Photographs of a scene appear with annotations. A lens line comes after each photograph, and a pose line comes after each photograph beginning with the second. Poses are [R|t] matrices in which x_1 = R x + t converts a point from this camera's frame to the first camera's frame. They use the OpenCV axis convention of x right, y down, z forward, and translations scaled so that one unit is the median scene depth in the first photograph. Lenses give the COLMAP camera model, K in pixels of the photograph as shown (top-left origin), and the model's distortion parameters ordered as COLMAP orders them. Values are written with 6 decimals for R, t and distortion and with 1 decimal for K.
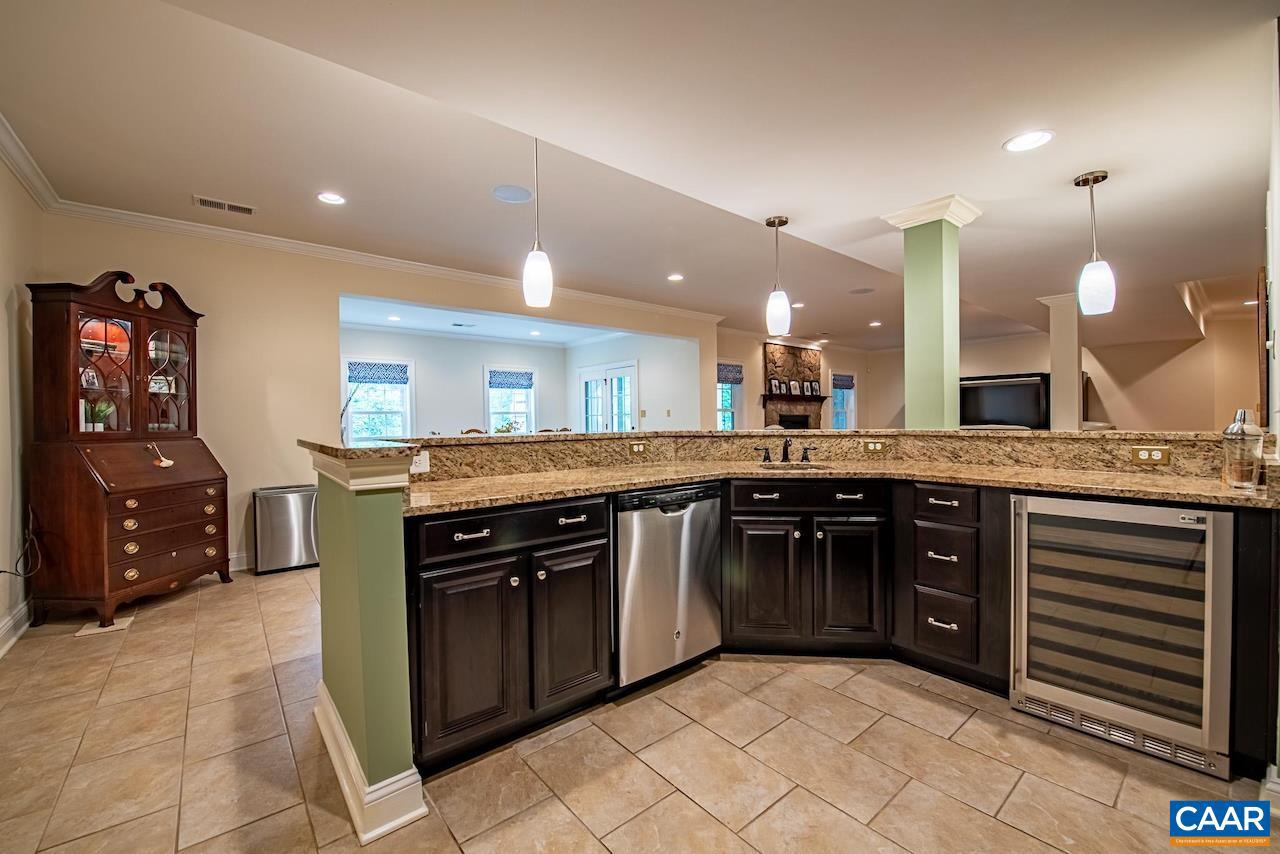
lens RADIAL K [[503.8, 0, 640.0], [0, 503.8, 427.0], [0, 0, 1]] dist [0.013627, -0.003497]
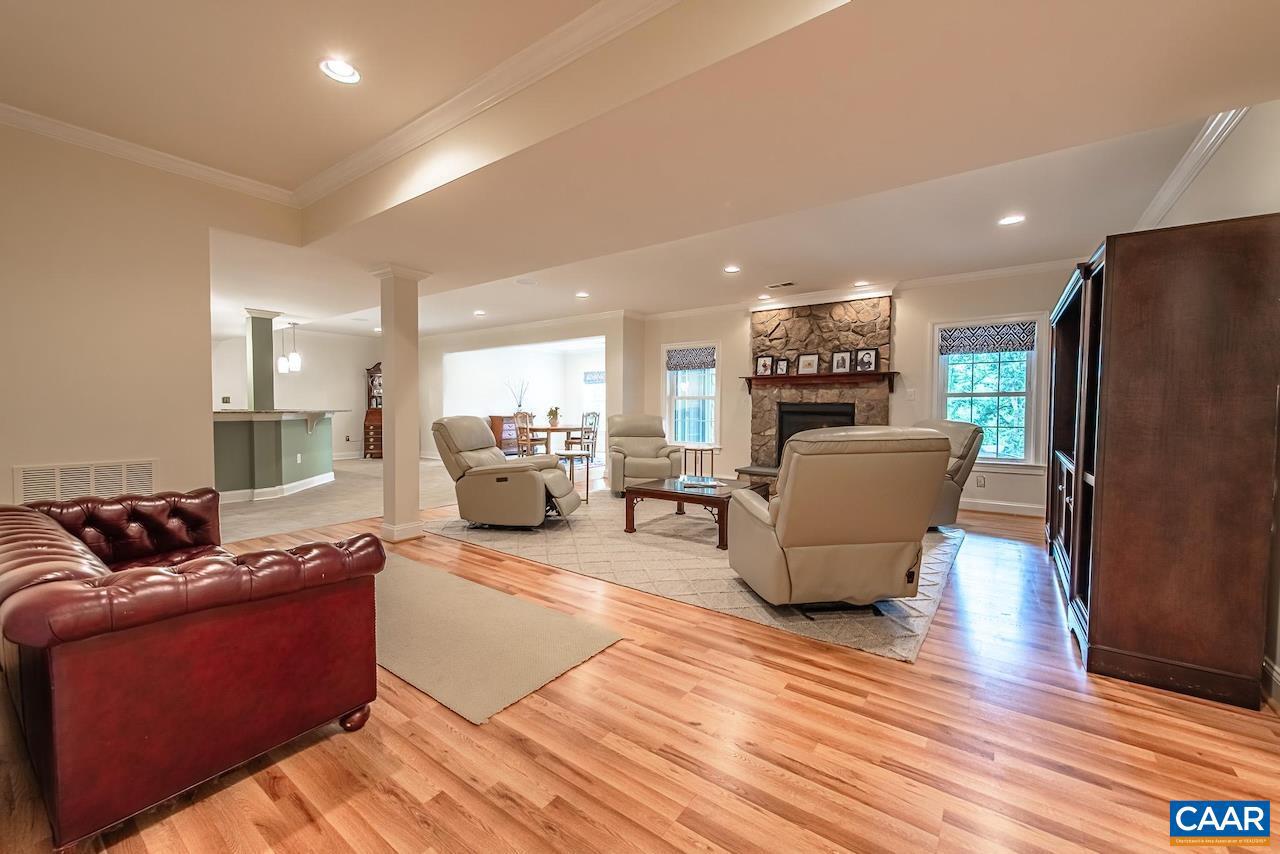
lens RADIAL K [[503.8, 0, 640.0], [0, 503.8, 427.0], [0, 0, 1]] dist [0.013627, -0.003497]
pose [[0.233173, 0.051490, -0.971071, 0.943887], [-0.021131, 0.998630, 0.047877, -0.019774], [0.972206, 0.009356, 0.233941, 0.615477]]
